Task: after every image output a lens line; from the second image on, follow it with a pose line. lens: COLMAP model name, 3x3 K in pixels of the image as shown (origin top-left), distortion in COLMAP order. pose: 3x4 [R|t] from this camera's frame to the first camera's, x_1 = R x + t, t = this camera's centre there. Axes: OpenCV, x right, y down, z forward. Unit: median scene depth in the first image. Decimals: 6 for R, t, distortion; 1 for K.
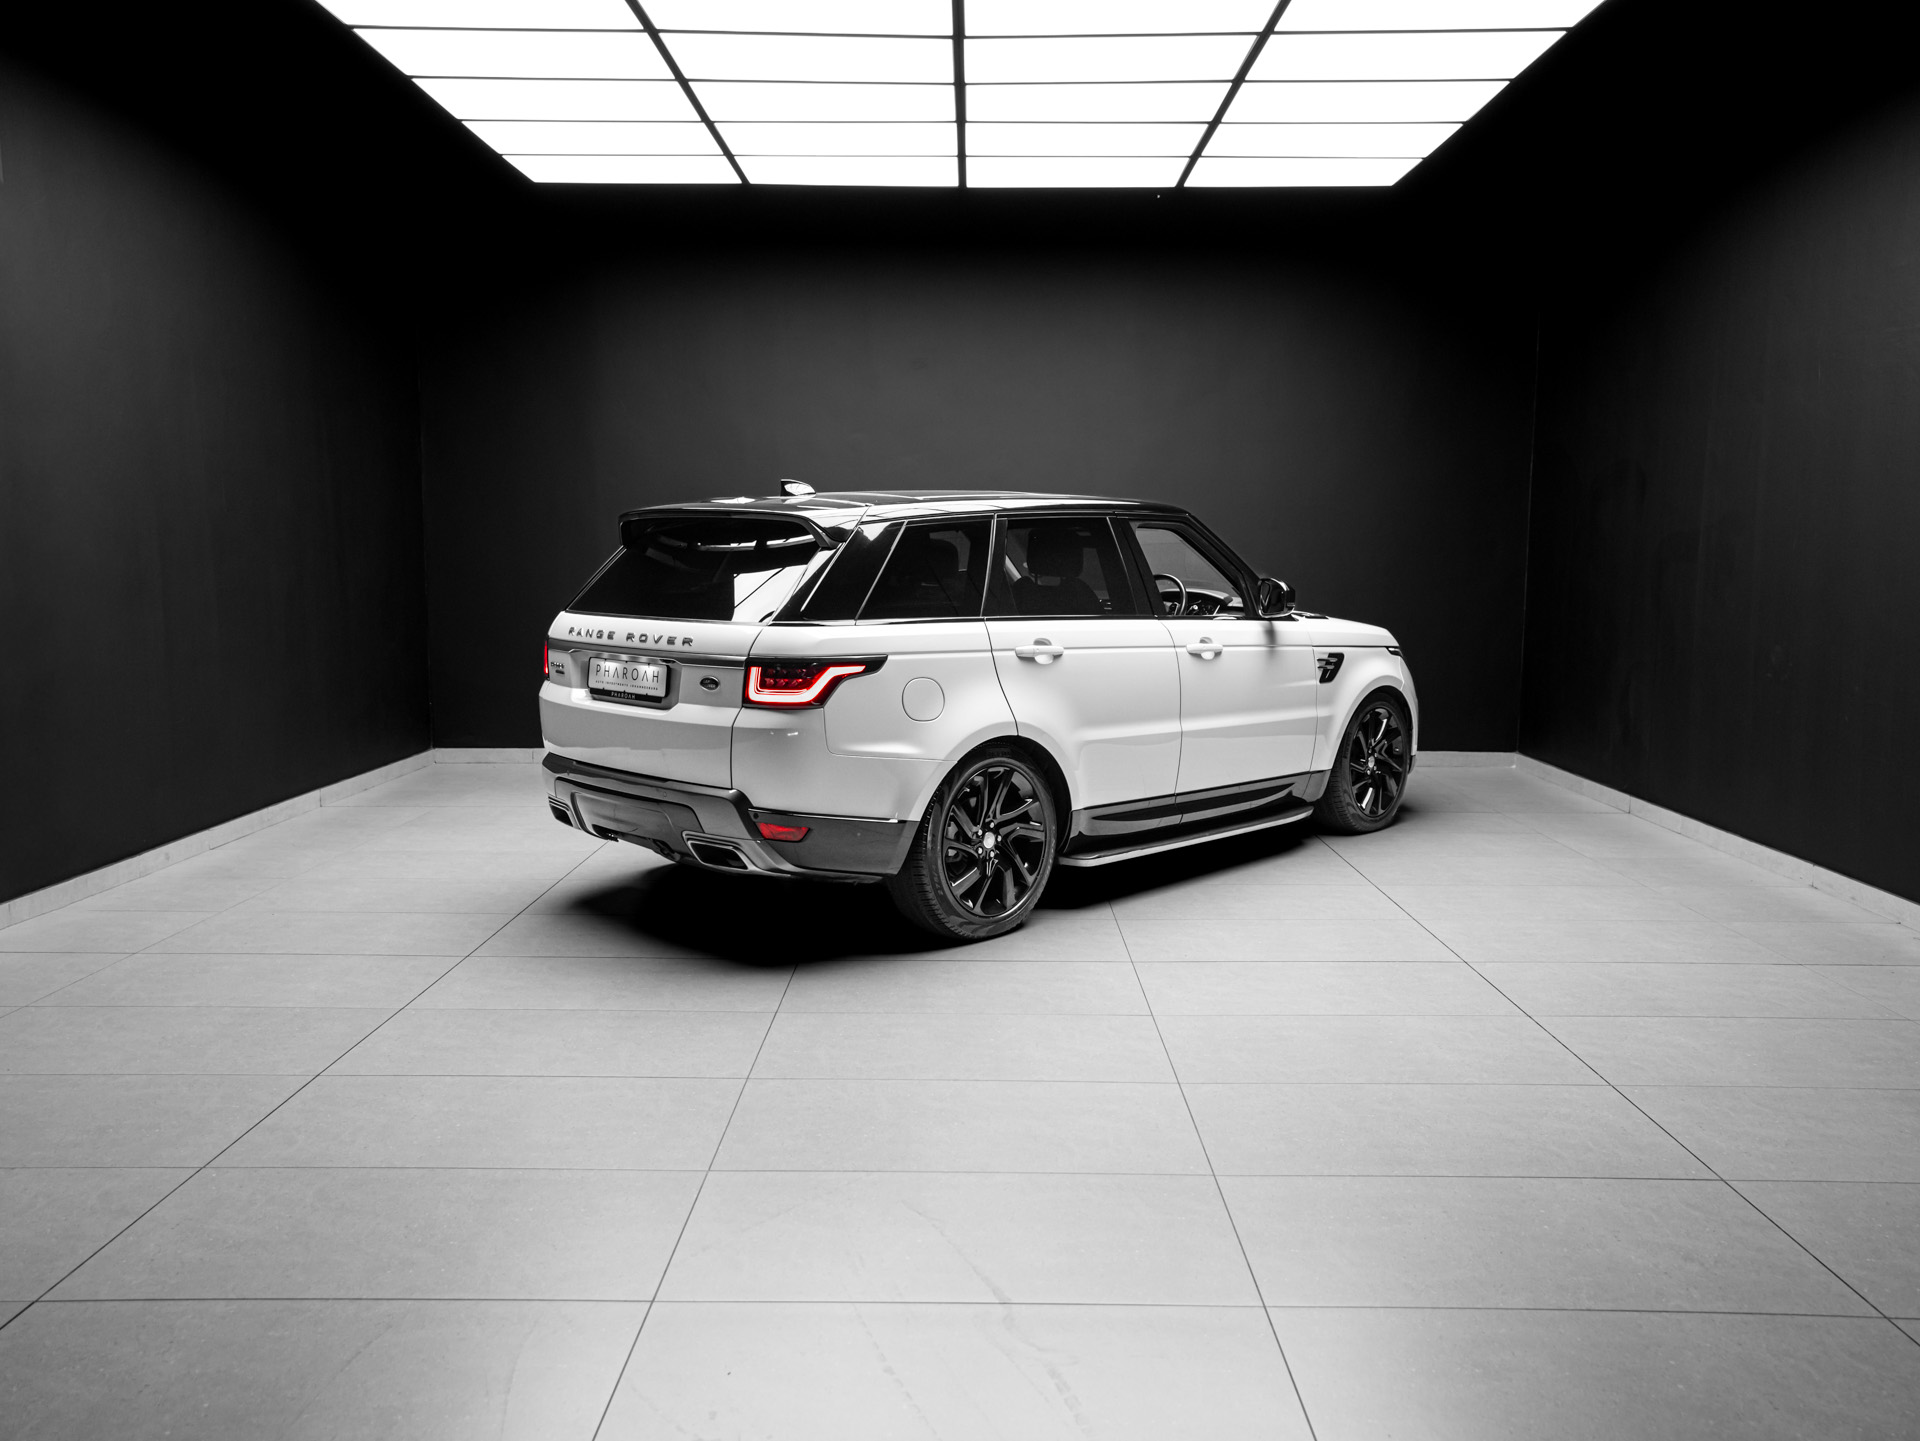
lens RADIAL K [[1437.9, 0, 960.0], [0, 1437.9, 720.5], [0, 0, 1]] dist [-0.006936, 0.002364]
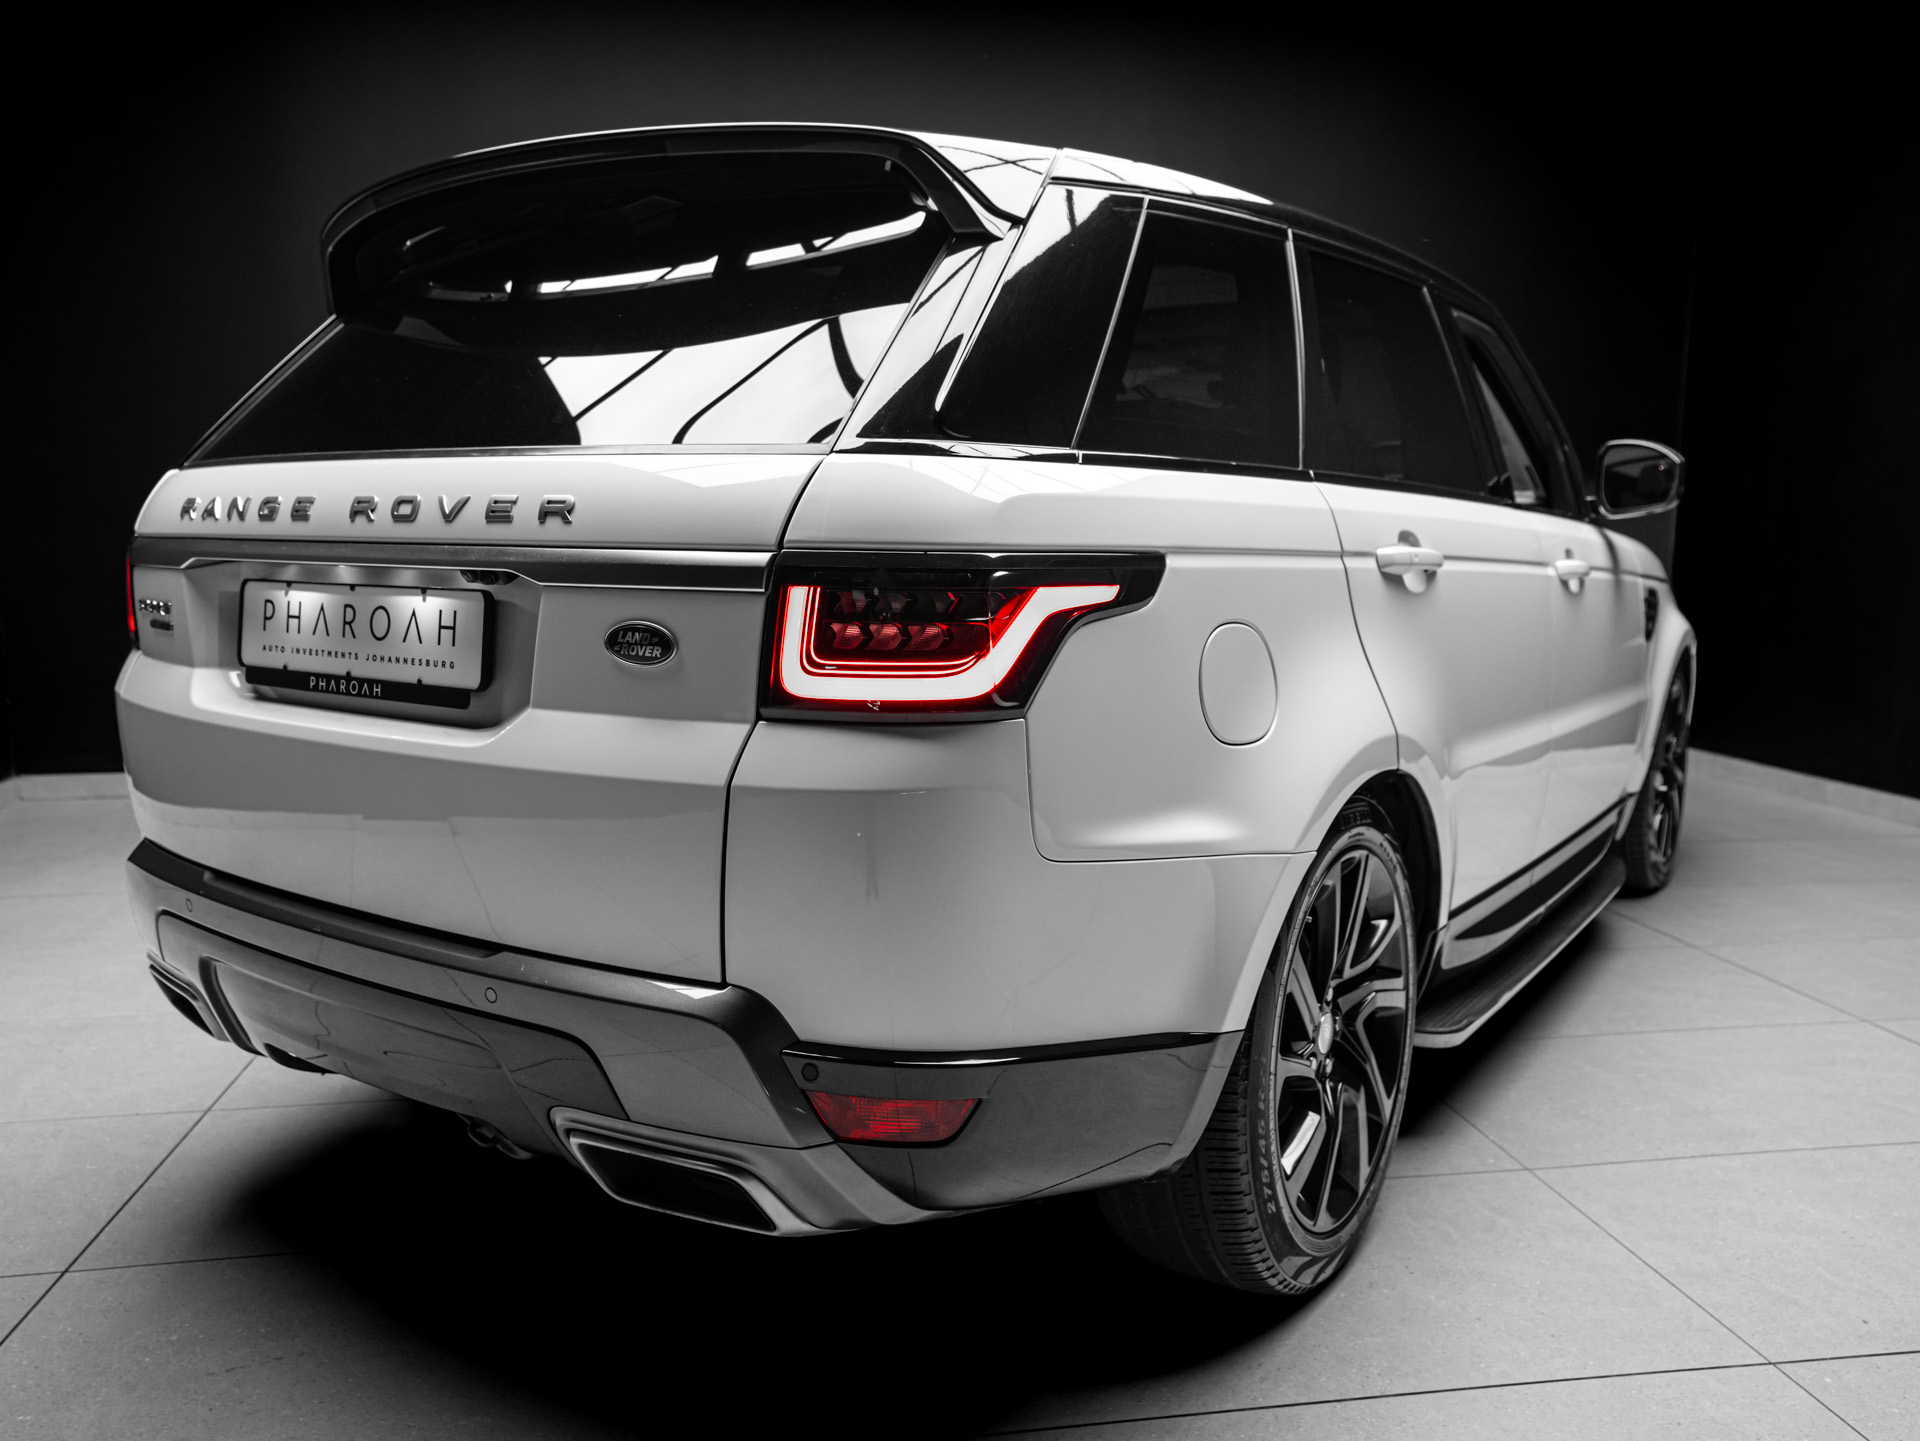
lens RADIAL K [[1437.9, 0, 960.0], [0, 1437.9, 720.5], [0, 0, 1]] dist [-0.006936, 0.002364]
pose [[0.985187, -0.021702, 0.170107, -0.151838], [0.019163, 0.999679, 0.016550, -0.012463], [-0.170412, -0.013045, 0.985287, 0.652767]]
